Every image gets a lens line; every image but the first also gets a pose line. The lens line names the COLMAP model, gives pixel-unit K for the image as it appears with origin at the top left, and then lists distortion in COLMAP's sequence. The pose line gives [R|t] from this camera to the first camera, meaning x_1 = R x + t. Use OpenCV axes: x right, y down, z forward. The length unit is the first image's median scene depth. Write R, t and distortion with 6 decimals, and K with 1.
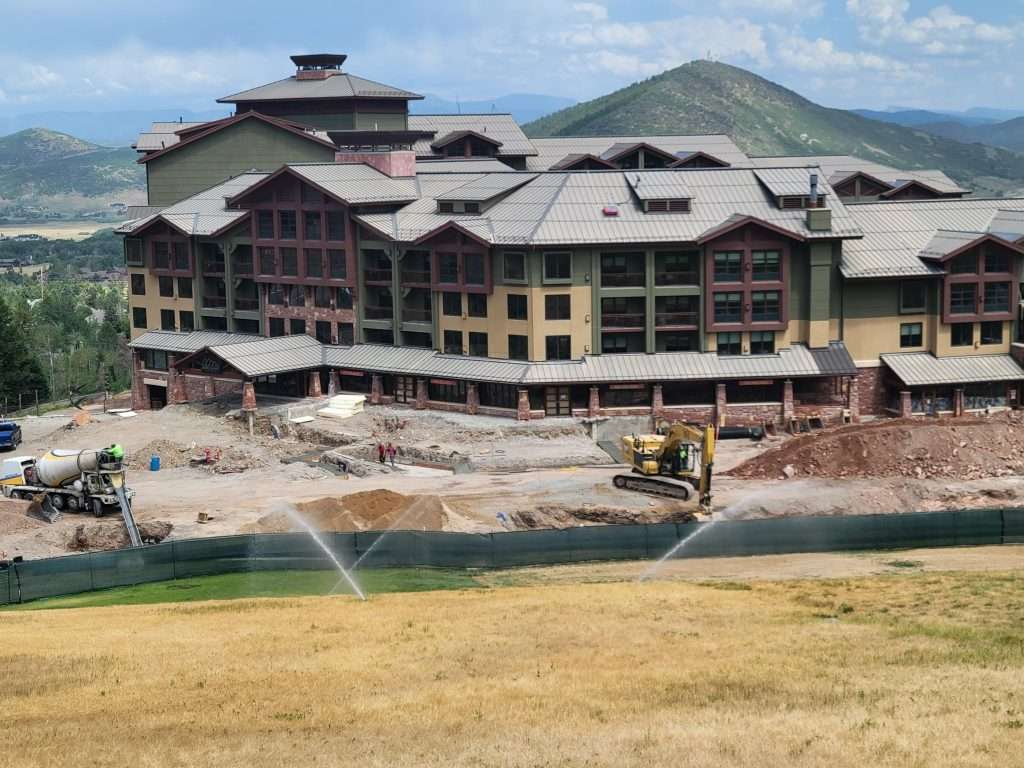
lens RADIAL K [[1714.8, 0, 491.5], [0, 1714.8, 370.6], [0, 0, 1]] dist [0.130499, -0.219129]
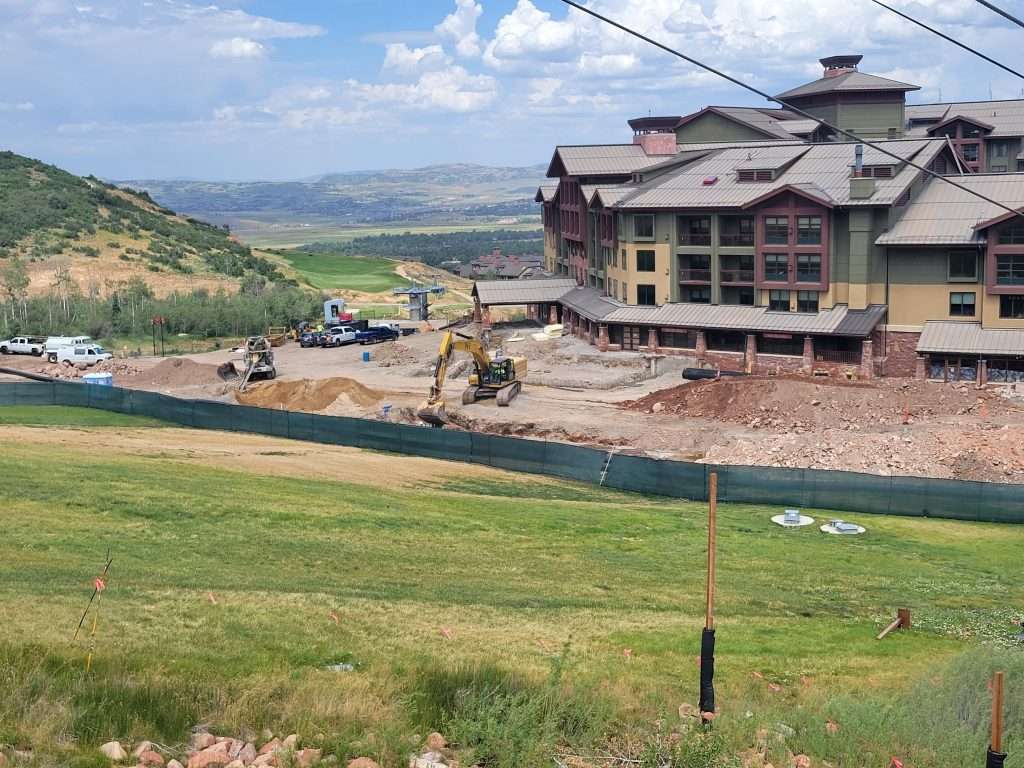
lens RADIAL K [[1355.0, 0, 507.5], [0, 1355.0, 370.6], [0, 0, 1]] dist [0.074426, -0.026309]
pose [[0.722416, 0.095397, -0.684847, 0.620014], [-0.073028, 0.995424, 0.061626, -0.011868], [0.687592, 0.005493, 0.726077, 0.244439]]
